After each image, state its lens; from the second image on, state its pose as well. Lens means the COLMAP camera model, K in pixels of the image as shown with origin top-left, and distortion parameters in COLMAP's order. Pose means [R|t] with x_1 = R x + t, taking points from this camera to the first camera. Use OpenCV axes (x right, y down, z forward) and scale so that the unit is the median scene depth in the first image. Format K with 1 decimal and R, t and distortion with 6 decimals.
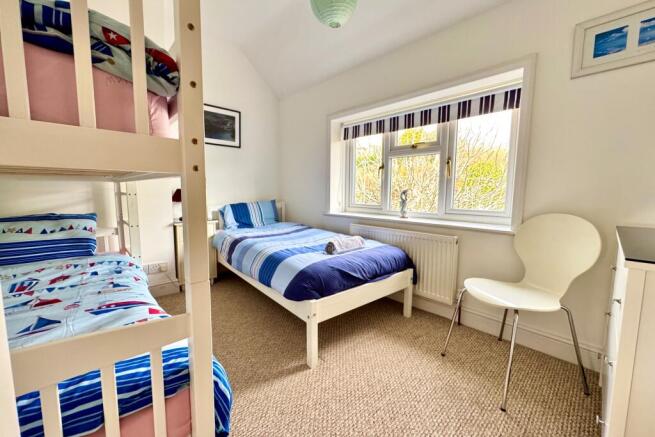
lens RADIAL K [[270.6, 0, 327.5], [0, 270.6, 218.5], [0, 0, 1]] dist [-0.000247, -0.000022]
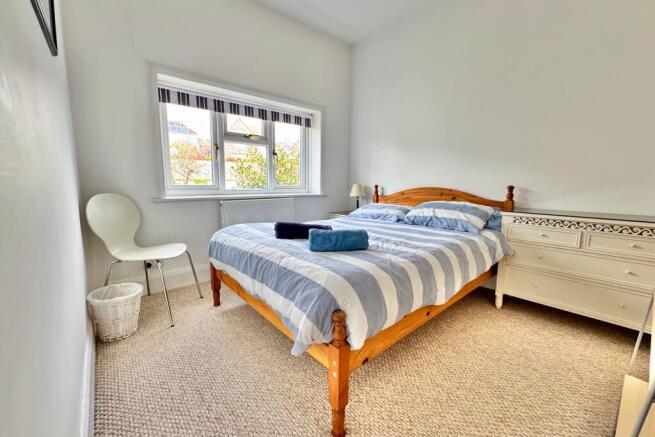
lens RADIAL K [[260.0, 0, 327.3], [0, 260.0, 206.2], [0, 0, 1]] dist [0.000130, 0.000077]
pose [[0.026940, -0.094748, 0.995137, -0.796059], [0.101323, 0.990630, 0.091576, -0.020809], [-0.994489, 0.098363, 0.036287, 0.614656]]
